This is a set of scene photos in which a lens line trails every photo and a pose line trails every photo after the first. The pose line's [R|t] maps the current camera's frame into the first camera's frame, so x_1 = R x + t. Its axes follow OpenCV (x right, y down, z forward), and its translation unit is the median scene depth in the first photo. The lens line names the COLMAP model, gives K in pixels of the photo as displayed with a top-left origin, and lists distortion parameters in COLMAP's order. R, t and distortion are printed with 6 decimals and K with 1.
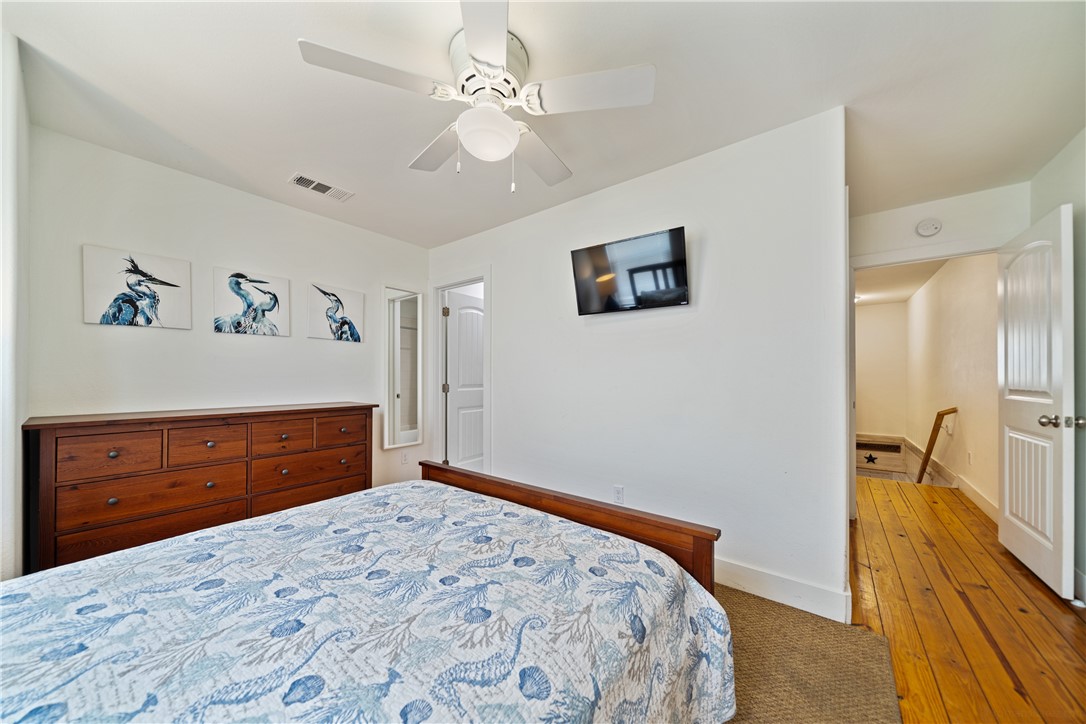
lens RADIAL K [[373.0, 0, 542.3], [0, 373.0, 373.3], [0, 0, 1]] dist [-0.000394, -0.000029]
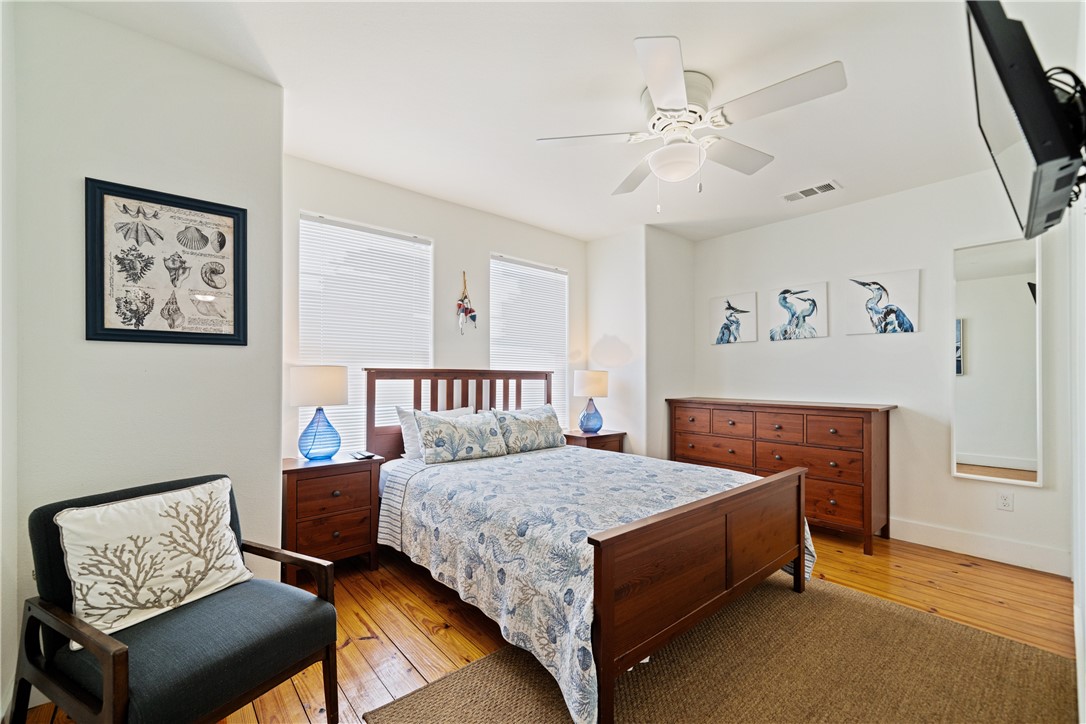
lens RADIAL K [[453.3, 0, 546.9], [0, 453.3, 362.7], [0, 0, 1]] dist [-0.000414, -0.000185]
pose [[-0.202453, -0.032818, -0.978742, 0.771317], [0.006652, 0.999369, -0.034886, 0.013424], [0.979269, -0.013573, -0.202107, 0.535897]]
